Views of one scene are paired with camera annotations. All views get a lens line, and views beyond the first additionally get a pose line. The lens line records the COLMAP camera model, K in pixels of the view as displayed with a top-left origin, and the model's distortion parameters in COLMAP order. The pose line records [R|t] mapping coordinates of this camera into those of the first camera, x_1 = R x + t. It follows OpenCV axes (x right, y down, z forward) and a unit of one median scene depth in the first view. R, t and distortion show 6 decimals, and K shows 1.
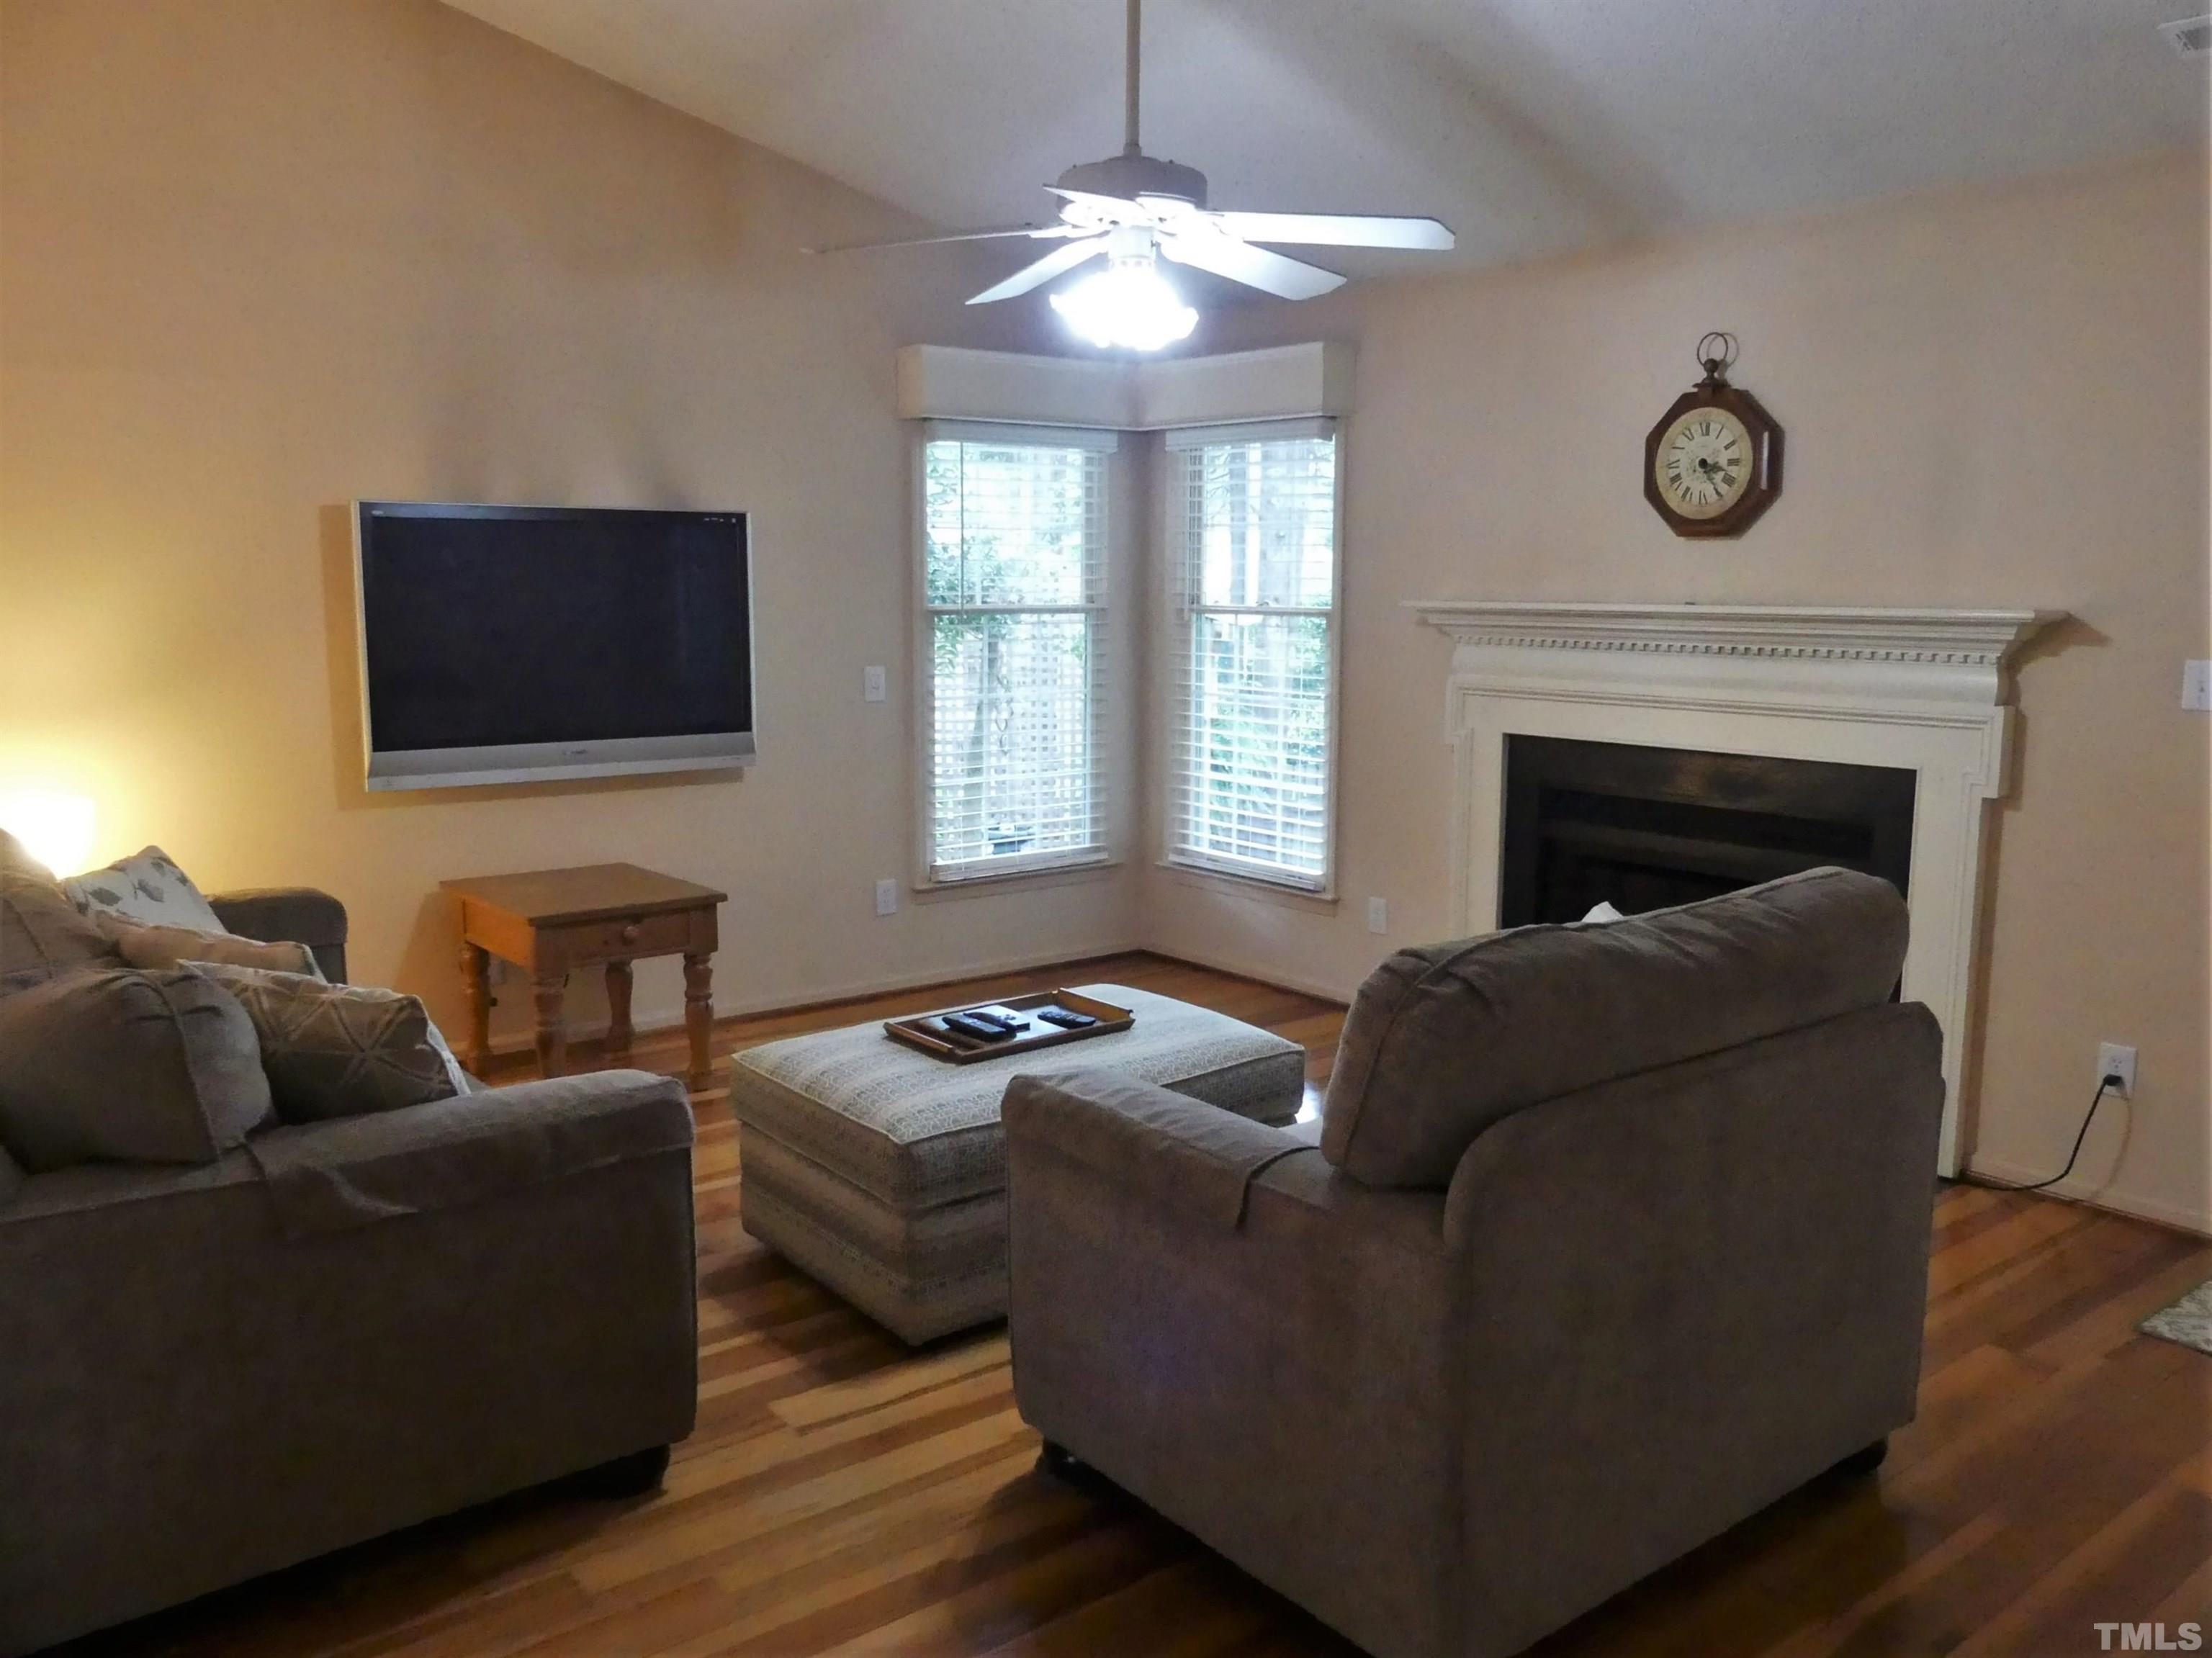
lens RADIAL K [[1668.8, 0, 1131.1], [0, 1668.8, 827.6], [0, 0, 1]] dist [-0.009125, 0.007180]
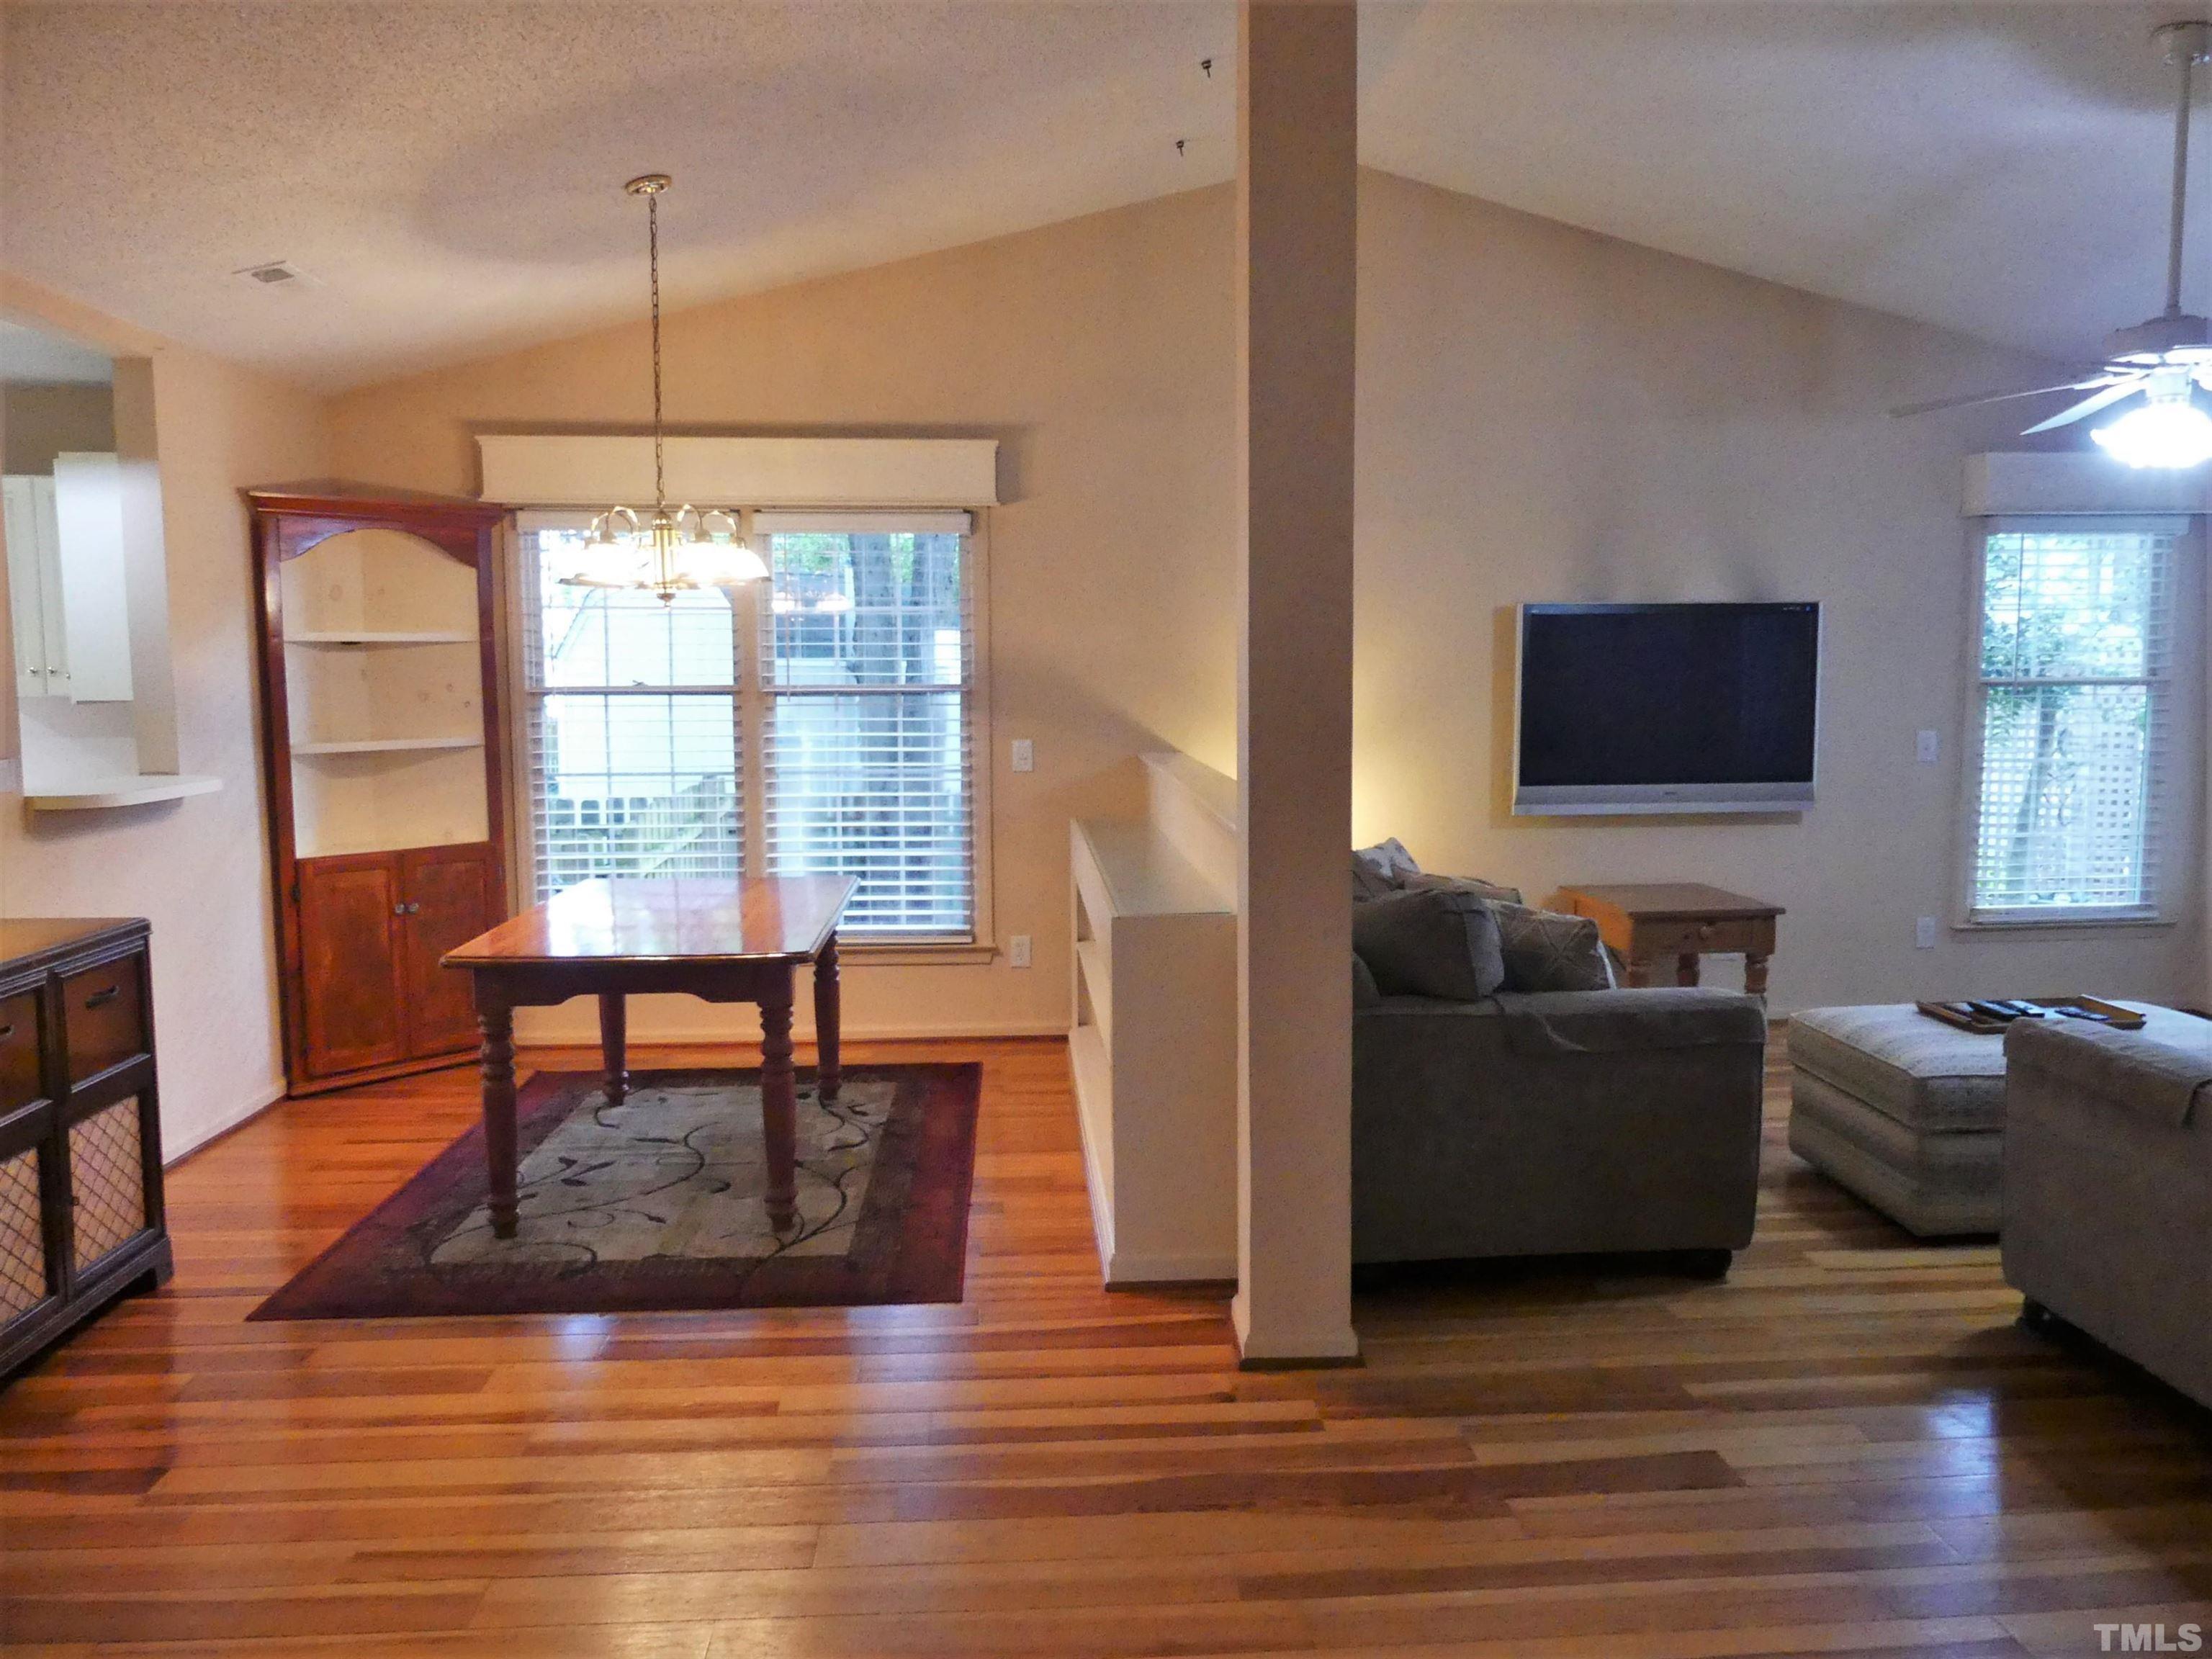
lens RADIAL K [[1669.0, 0, 1131.1], [0, 1669.0, 828.1], [0, 0, 1]] dist [-0.009125, 0.007180]
pose [[0.823749, 0.046658, -0.565031, 0.054935], [-0.072545, 0.997090, -0.023426, 0.043654], [0.562294, 0.060287, 0.824737, -0.298893]]
